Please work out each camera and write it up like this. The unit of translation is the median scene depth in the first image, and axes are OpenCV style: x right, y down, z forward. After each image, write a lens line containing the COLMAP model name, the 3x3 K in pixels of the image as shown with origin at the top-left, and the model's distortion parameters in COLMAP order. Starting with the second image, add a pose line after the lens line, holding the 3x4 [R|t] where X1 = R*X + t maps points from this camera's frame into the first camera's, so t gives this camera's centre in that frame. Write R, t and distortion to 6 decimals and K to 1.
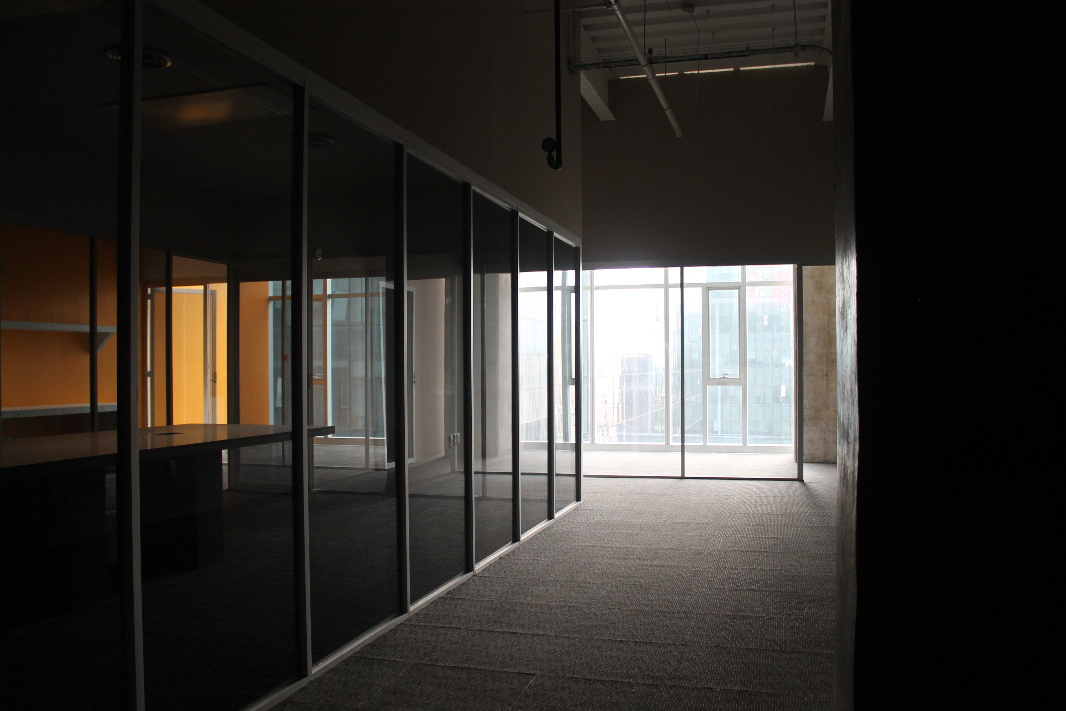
lens RADIAL K [[907.0, 0, 533.0], [0, 907.0, 355.5], [0, 0, 1]] dist [-0.289900, -0.003693]
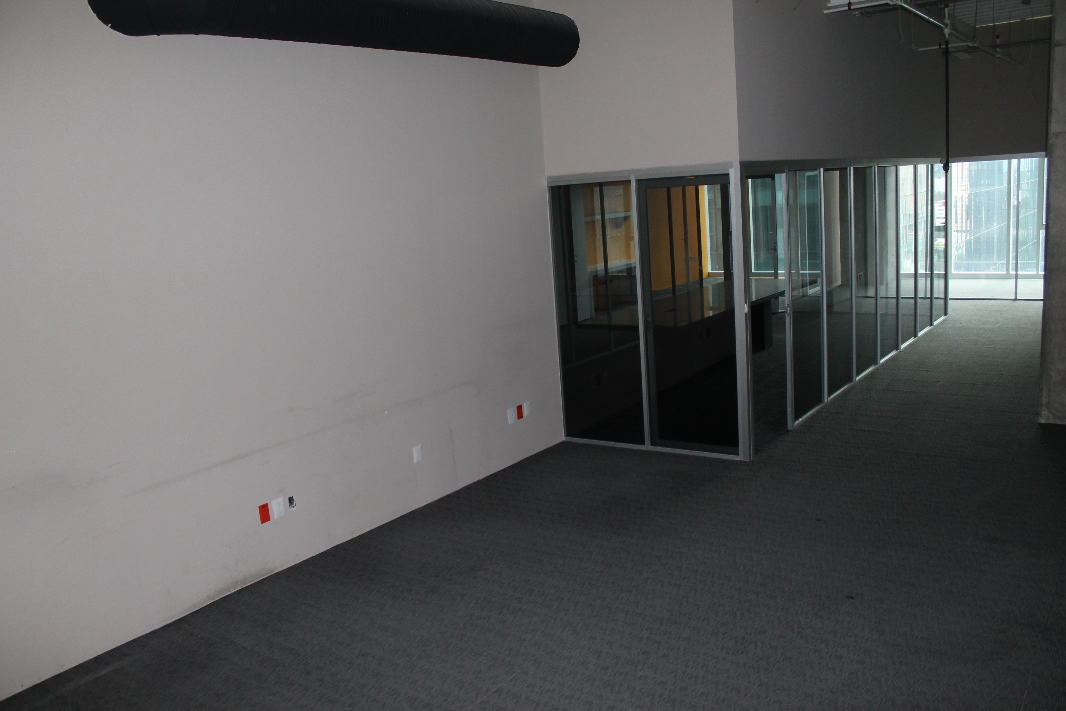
lens RADIAL K [[907.0, 0, 533.0], [0, 907.0, 355.5], [0, 0, 1]] dist [-0.289900, -0.003693]
pose [[0.923354, -0.010558, -0.383805, -0.044564], [0.083984, 0.980969, 0.175063, -0.074643], [0.374653, -0.193878, 0.906668, -0.530994]]
